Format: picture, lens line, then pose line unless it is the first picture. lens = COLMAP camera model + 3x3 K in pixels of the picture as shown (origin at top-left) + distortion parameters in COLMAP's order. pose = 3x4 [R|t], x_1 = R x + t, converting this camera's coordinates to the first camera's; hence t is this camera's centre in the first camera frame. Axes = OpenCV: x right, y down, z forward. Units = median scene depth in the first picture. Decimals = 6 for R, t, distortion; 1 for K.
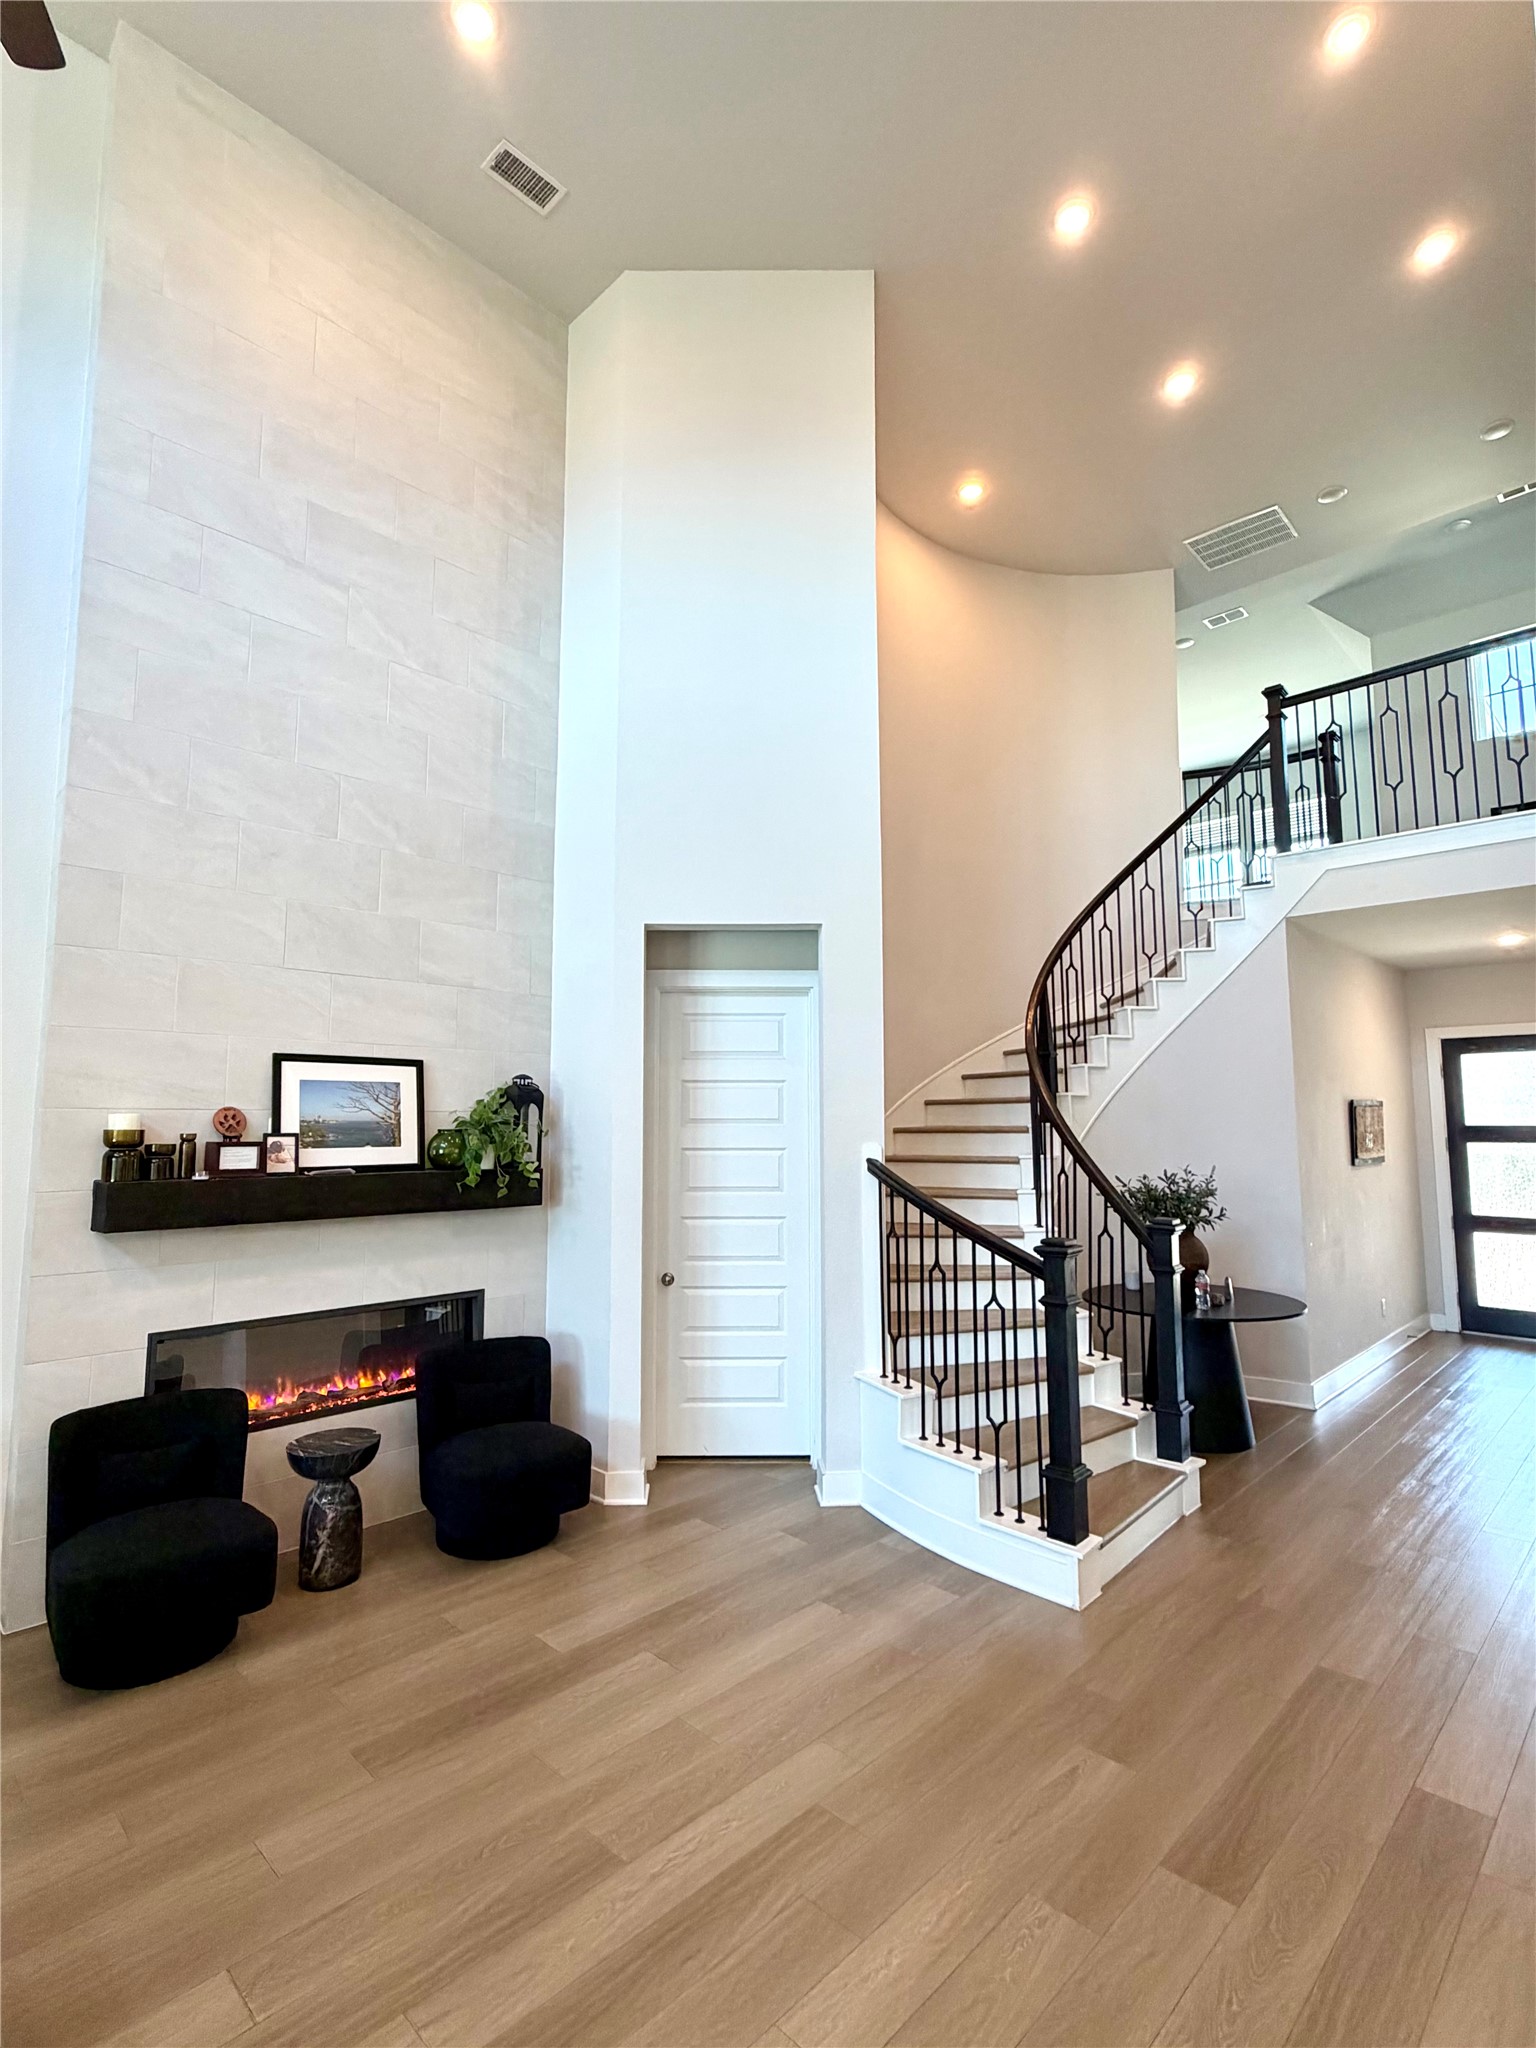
lens RADIAL K [[981.3, 0, 768.0], [0, 981.3, 1022.9], [0, 0, 1]] dist [0.003518, -0.001313]
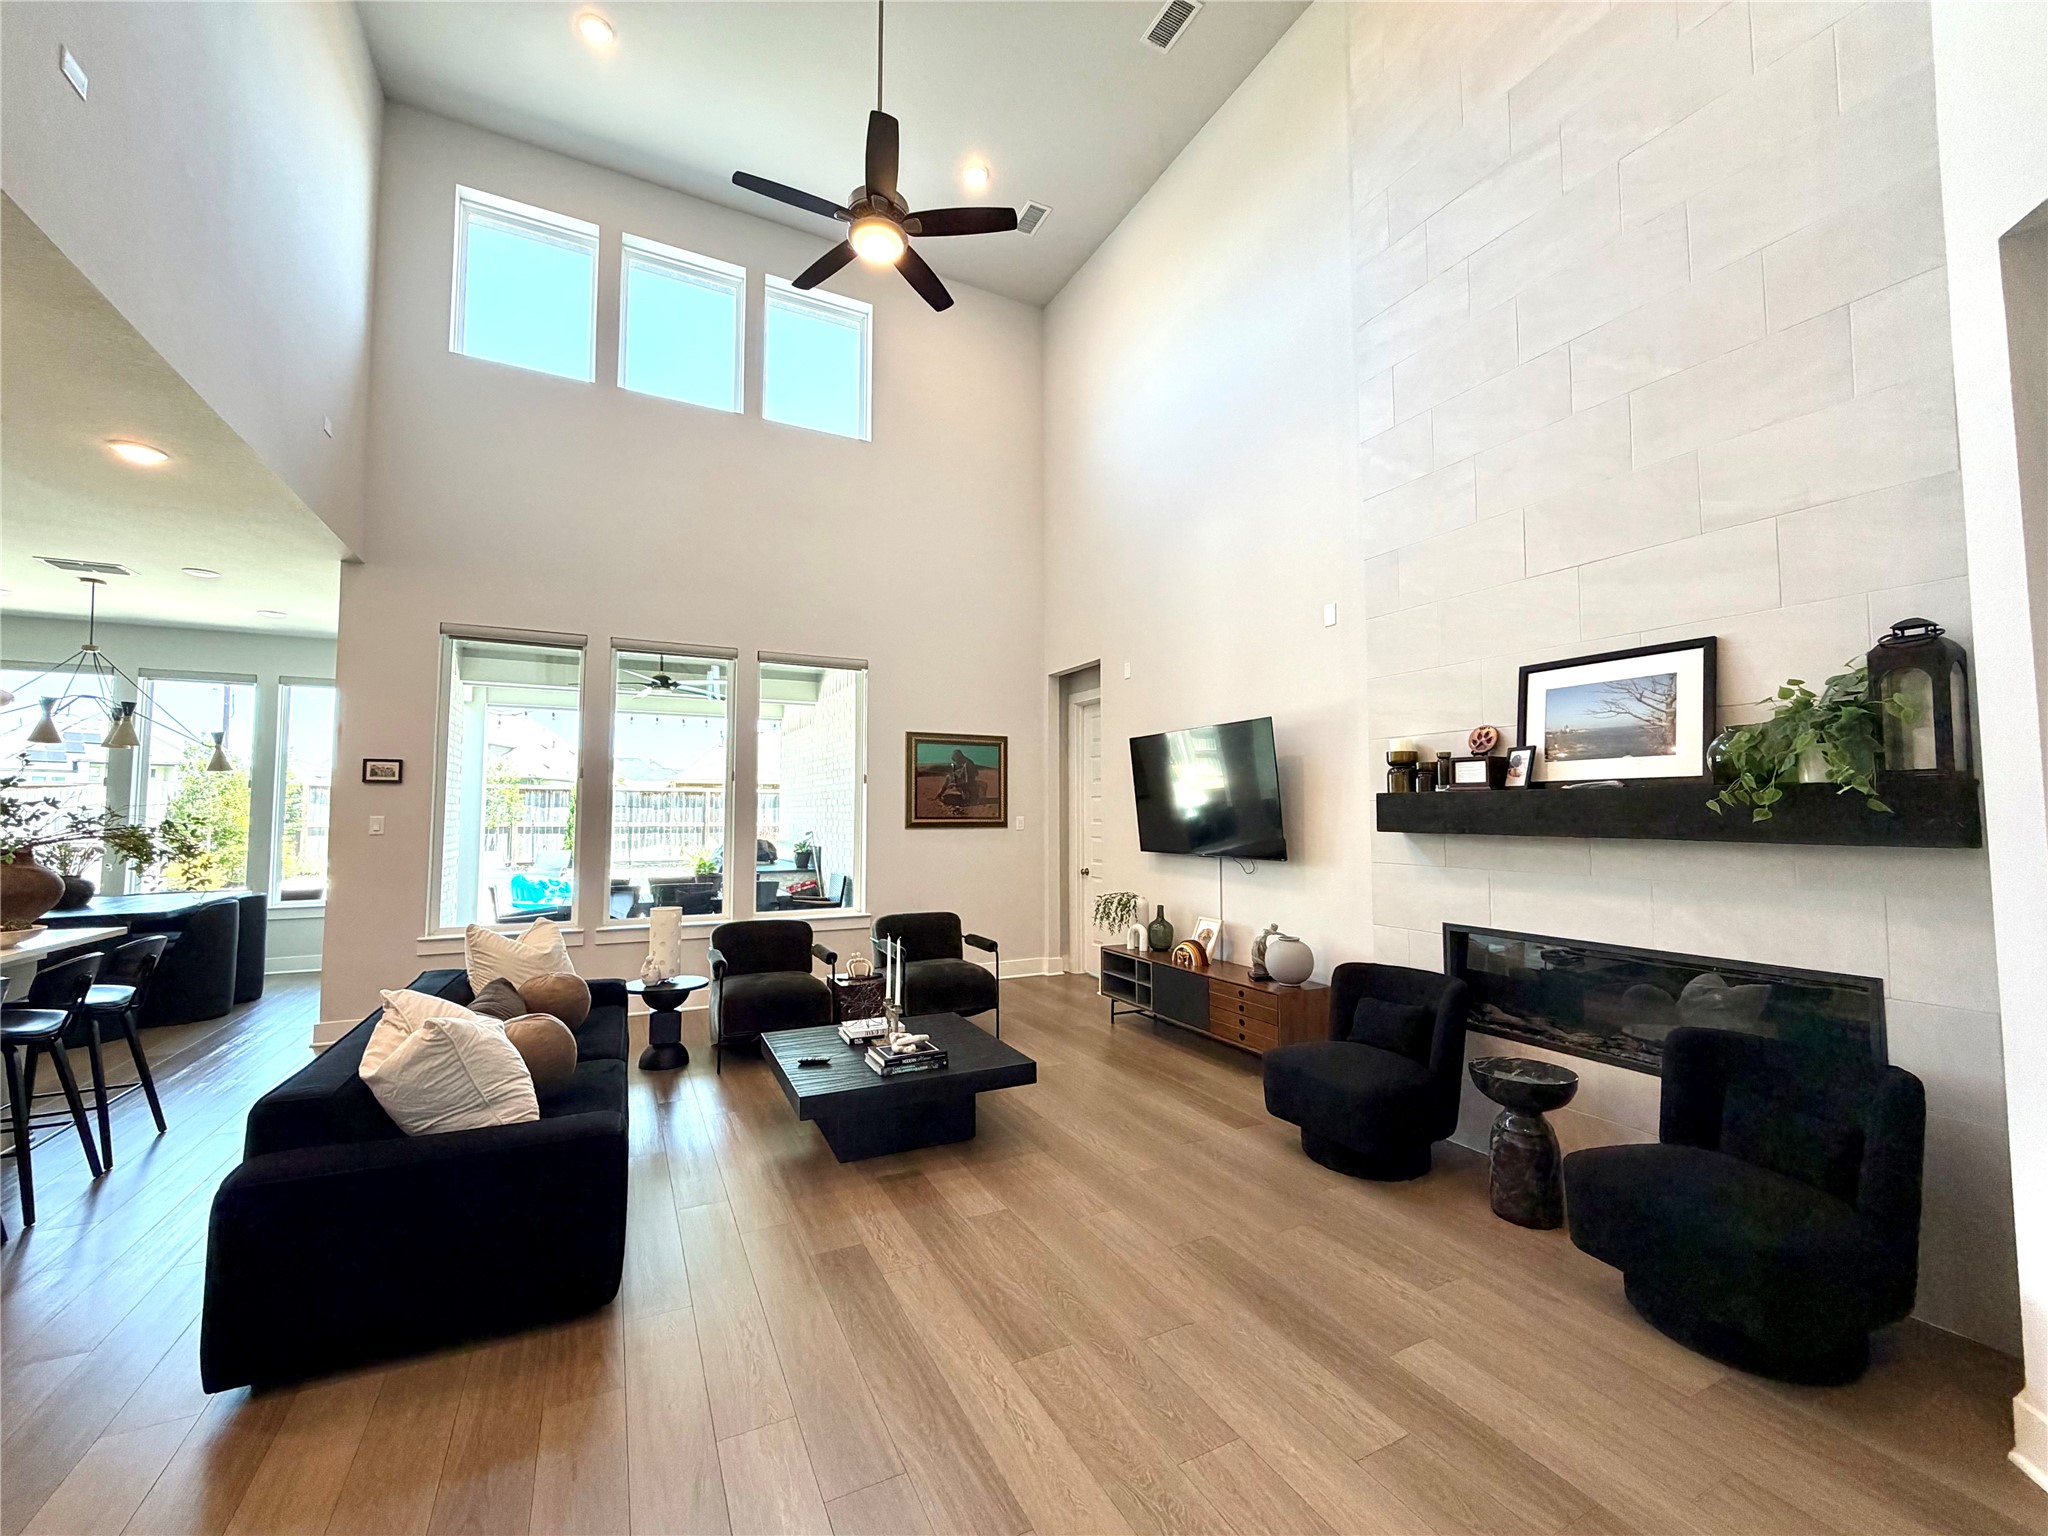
lens RADIAL K [[822.6, 0, 1023.7], [0, 822.6, 768.2], [0, 0, 1]] dist [-0.001540, 0.000685]
pose [[-0.317172, -0.054774, -0.946785, 0.408667], [0.094108, 0.991586, -0.088892, 0.150460], [0.943687, -0.117294, -0.309349, 0.740503]]
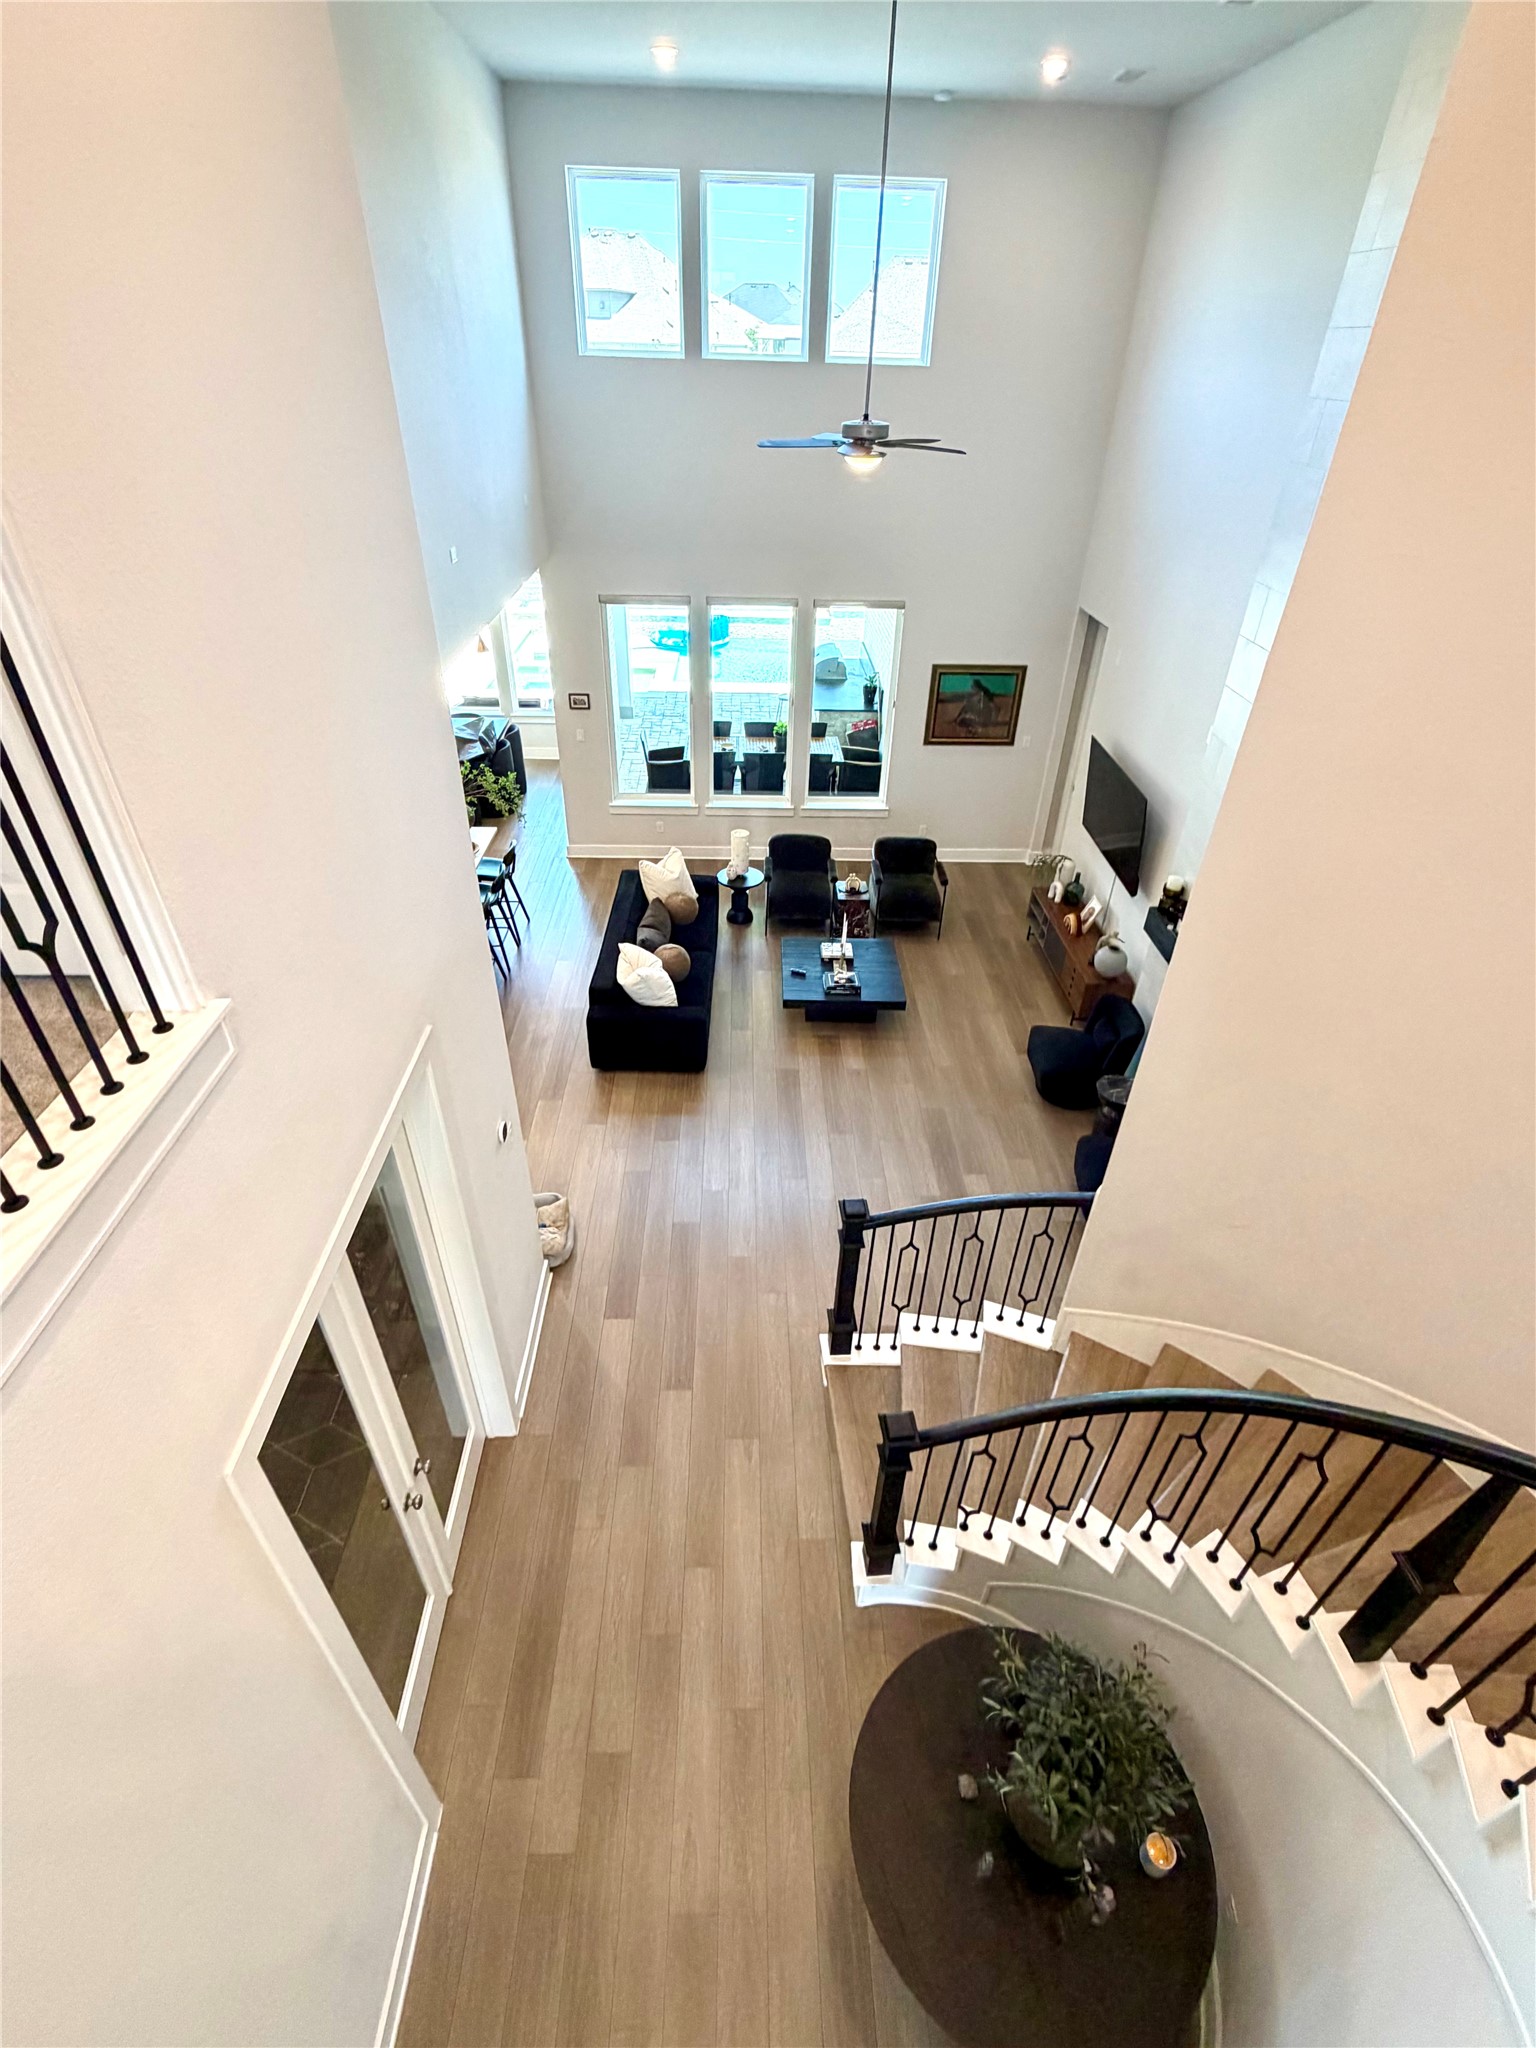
lens RADIAL K [[981.3, 0, 765.9], [0, 981.3, 1025.9], [0, 0, 1]] dist [0.003518, -0.001313]
pose [[-0.696193, 0.398389, -0.597161, 0.910606], [0.050528, 0.857001, 0.512831, -0.546872], [0.716074, 0.326856, -0.616768, 1.423698]]
